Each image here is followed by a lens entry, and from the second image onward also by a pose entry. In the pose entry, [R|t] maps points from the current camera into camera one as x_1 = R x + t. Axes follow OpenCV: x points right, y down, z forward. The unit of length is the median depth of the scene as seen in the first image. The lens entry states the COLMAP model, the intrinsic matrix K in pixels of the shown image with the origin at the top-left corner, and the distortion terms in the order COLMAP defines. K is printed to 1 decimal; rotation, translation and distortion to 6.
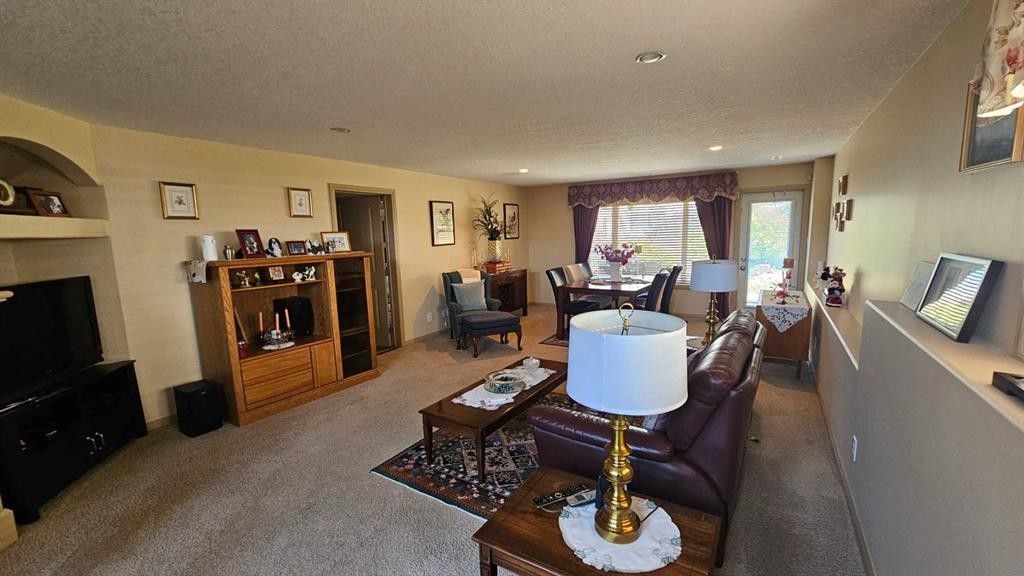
lens RADIAL K [[419.8, 0, 518.3], [0, 419.8, 291.8], [0, 0, 1]] dist [0.000941, 0.000960]
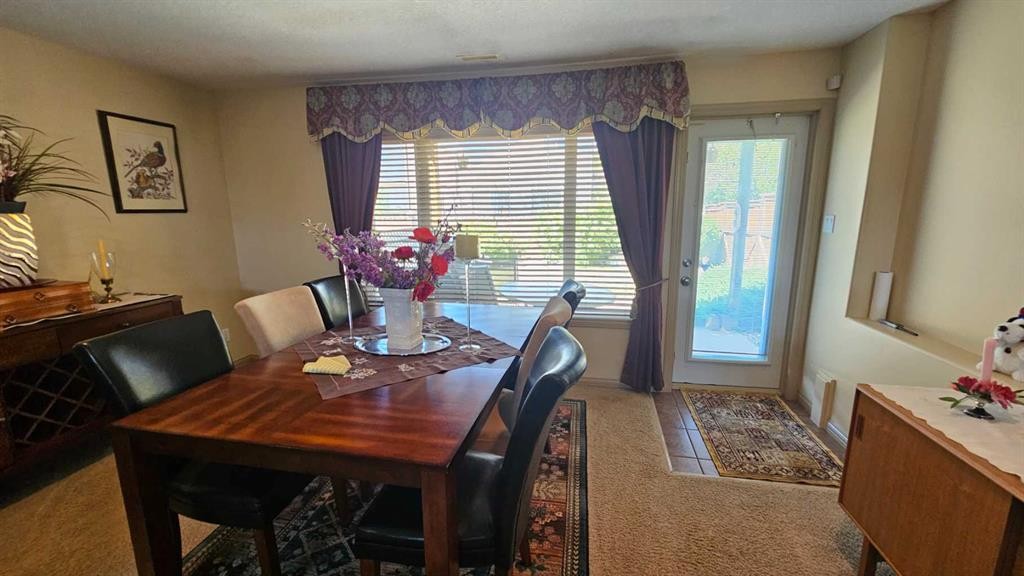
lens RADIAL K [[419.8, 0, 514.3], [0, 419.8, 289.1], [0, 0, 1]] dist [0.000941, 0.000960]
pose [[0.938535, -0.043696, 0.342406, 0.188439], [0.030877, 0.998606, 0.042802, -0.073763], [-0.343799, -0.029599, 0.938577, 0.619680]]
